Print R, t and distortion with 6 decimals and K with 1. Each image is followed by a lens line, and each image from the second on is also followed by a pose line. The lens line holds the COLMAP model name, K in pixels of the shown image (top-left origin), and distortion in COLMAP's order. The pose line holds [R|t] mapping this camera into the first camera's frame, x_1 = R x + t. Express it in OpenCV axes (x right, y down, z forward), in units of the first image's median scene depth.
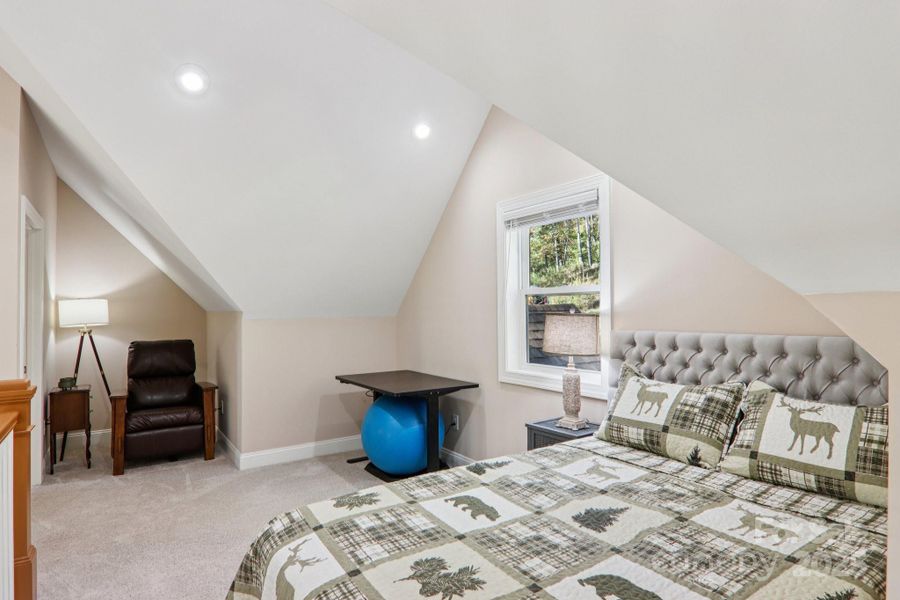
lens RADIAL K [[510.9, 0, 453.2], [0, 510.9, 303.1], [0, 0, 1]] dist [-0.005793, -0.000449]
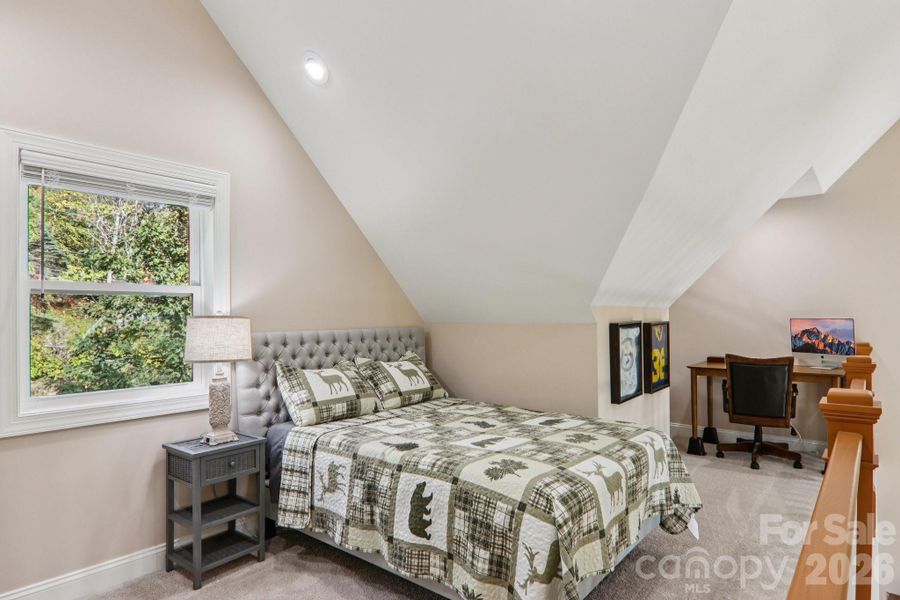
lens RADIAL K [[510.9, 0, 452.3], [0, 510.9, 304.0], [0, 0, 1]] dist [-0.005793, -0.000449]
pose [[-0.286875, 0.032975, 0.957400, -1.218850], [-0.001757, 0.999388, -0.034947, 0.044176], [-0.957967, -0.011707, -0.286641, 1.366590]]
